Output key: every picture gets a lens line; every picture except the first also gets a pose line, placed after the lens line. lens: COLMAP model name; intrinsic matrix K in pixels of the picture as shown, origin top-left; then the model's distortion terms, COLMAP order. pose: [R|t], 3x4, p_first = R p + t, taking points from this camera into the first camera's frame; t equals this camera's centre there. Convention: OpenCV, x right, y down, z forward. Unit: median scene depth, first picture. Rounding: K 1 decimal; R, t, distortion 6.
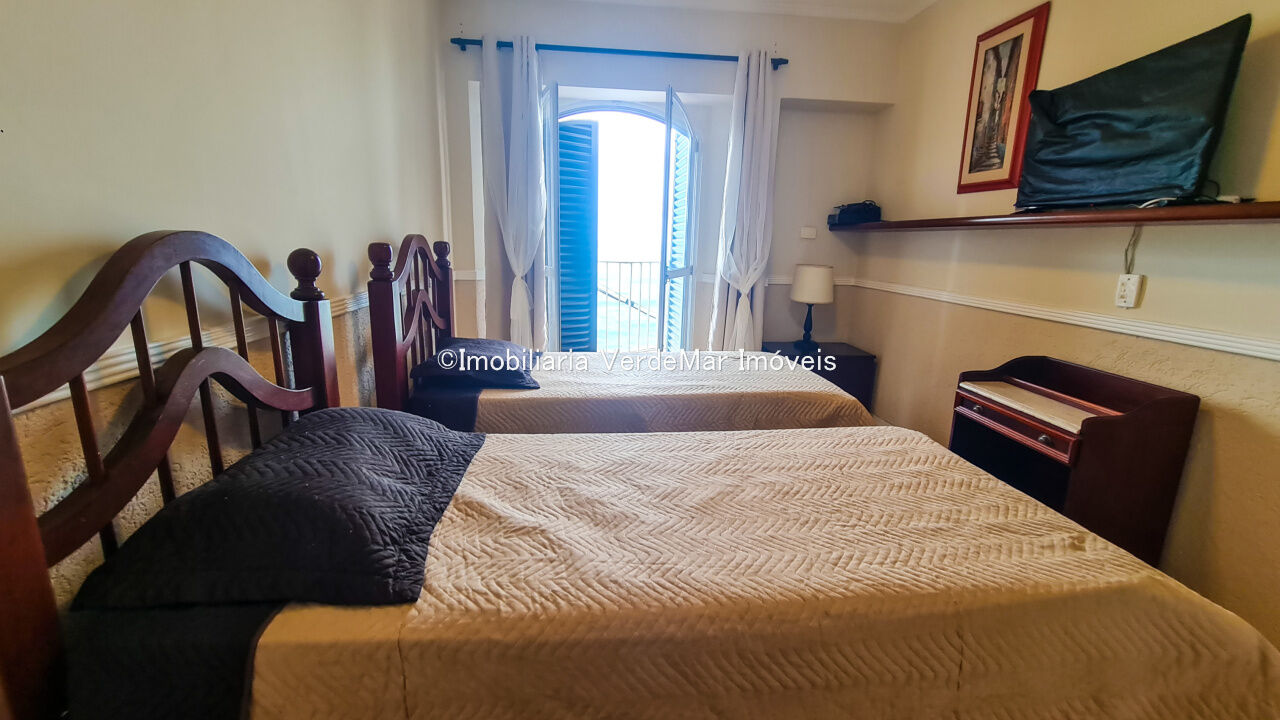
lens RADIAL K [[536.8, 0, 656.6], [0, 536.8, 360.3], [0, 0, 1]] dist [-0.000883, -0.000240]
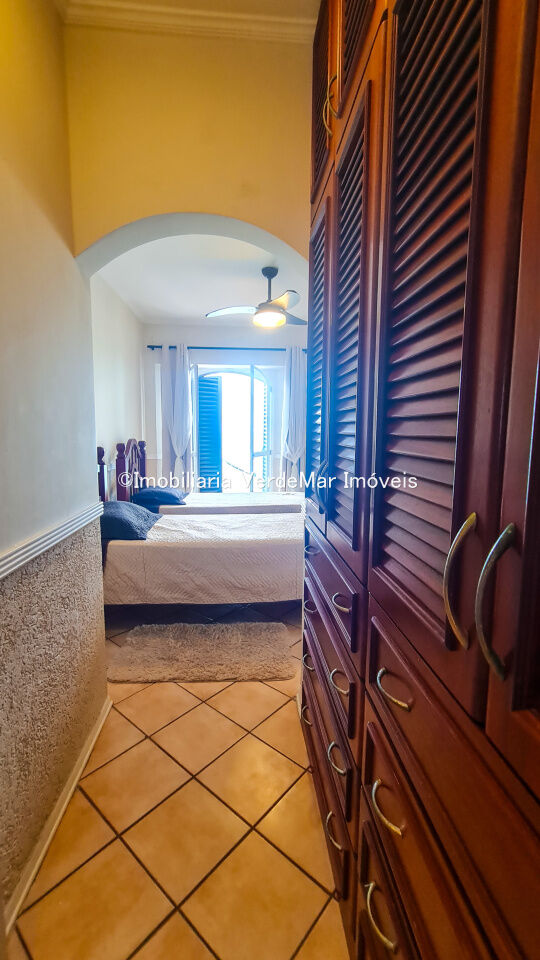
lens RADIAL K [[396.6, 0, 264.8], [0, 396.6, 479.2], [0, 0, 1]] dist [-0.000420, -0.000431]
pose [[0.998617, -0.021659, -0.047911, 0.138640], [0.016648, 0.994583, -0.102608, 0.087130], [0.049874, 0.101669, 0.993567, -0.464005]]
